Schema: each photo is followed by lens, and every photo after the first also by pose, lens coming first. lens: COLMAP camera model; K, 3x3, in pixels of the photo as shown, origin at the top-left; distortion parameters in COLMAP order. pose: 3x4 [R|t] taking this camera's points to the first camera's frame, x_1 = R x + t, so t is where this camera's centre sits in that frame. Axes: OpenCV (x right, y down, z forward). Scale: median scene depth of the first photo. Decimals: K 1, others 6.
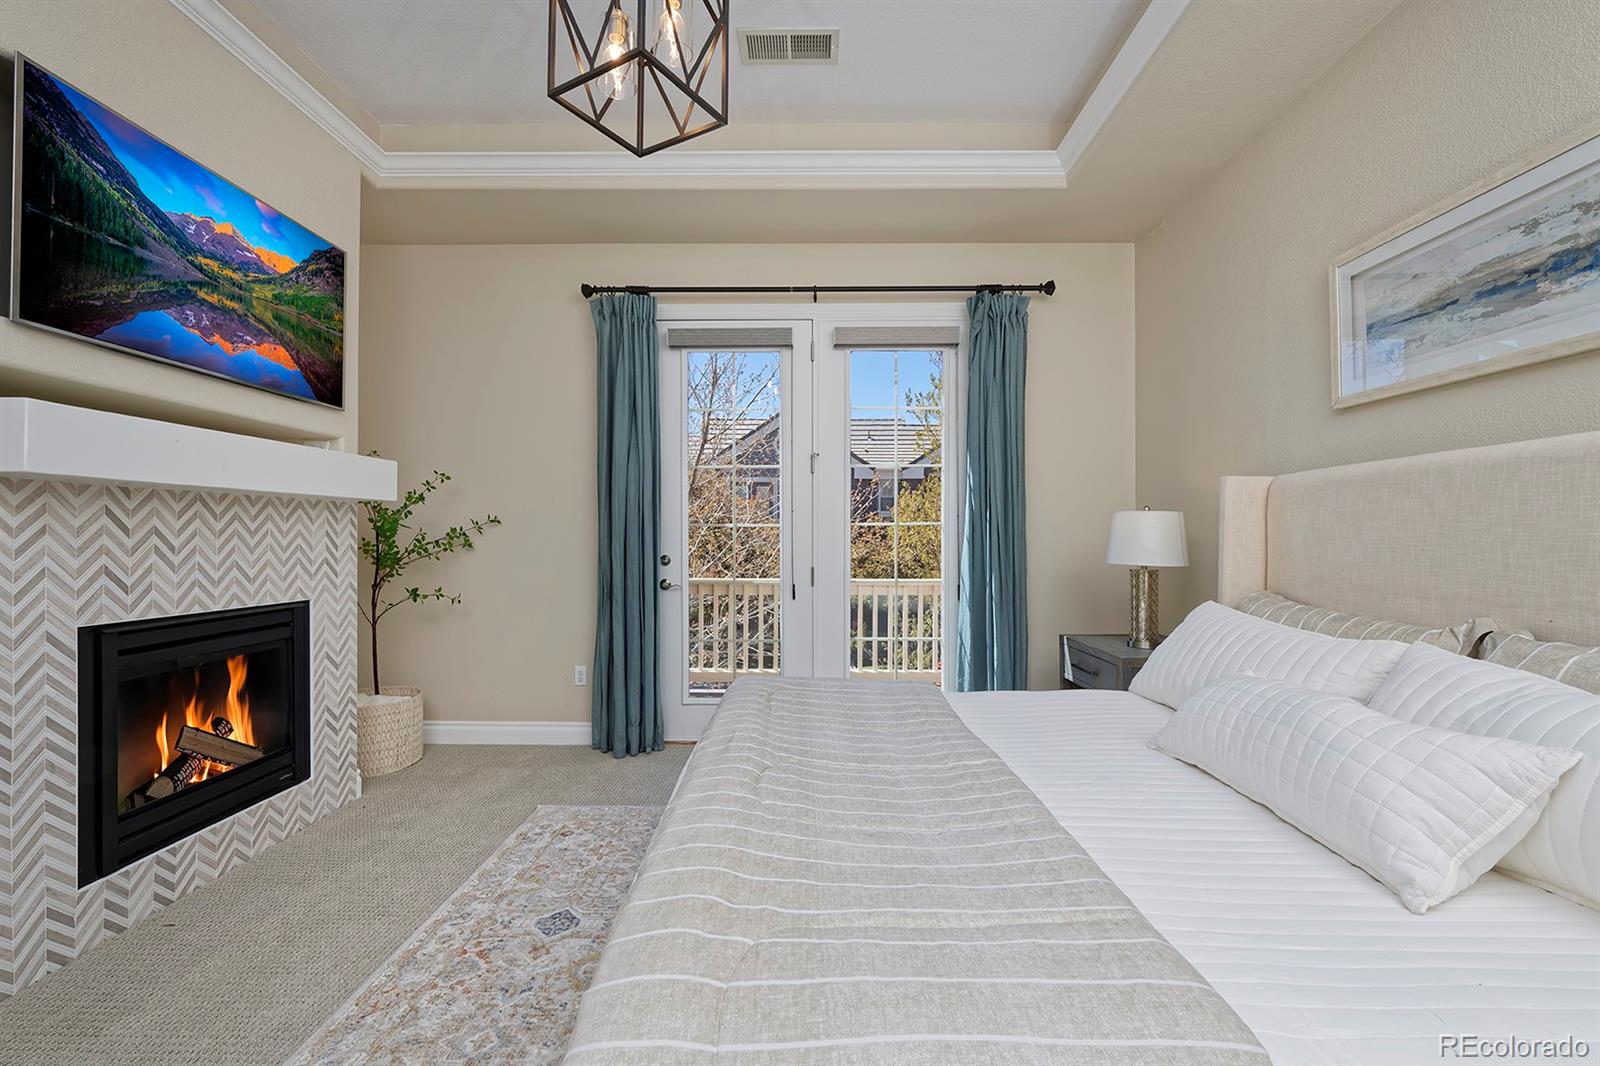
lens RADIAL K [[674.4, 0, 795.6], [0, 674.4, 533.9], [0, 0, 1]] dist [-0.008961, -0.000230]
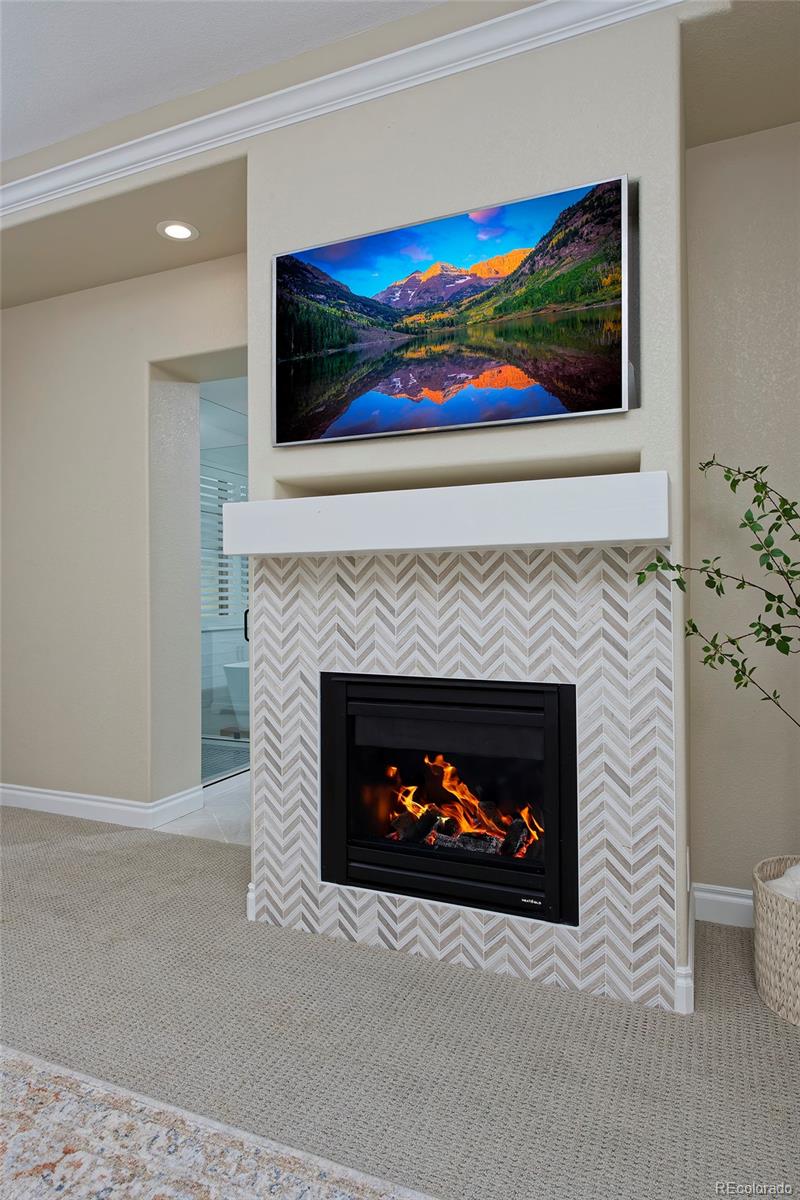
lens RADIAL K [[700.6, 0, 396.5], [0, 700.6, 601.0], [0, 0, 1]] dist [-0.000119, -0.004361]
pose [[-0.368587, -0.003246, -0.929588, 0.082229], [0.003273, 0.999983, -0.004790, 0.011441], [0.929588, -0.004808, -0.368570, 1.354135]]
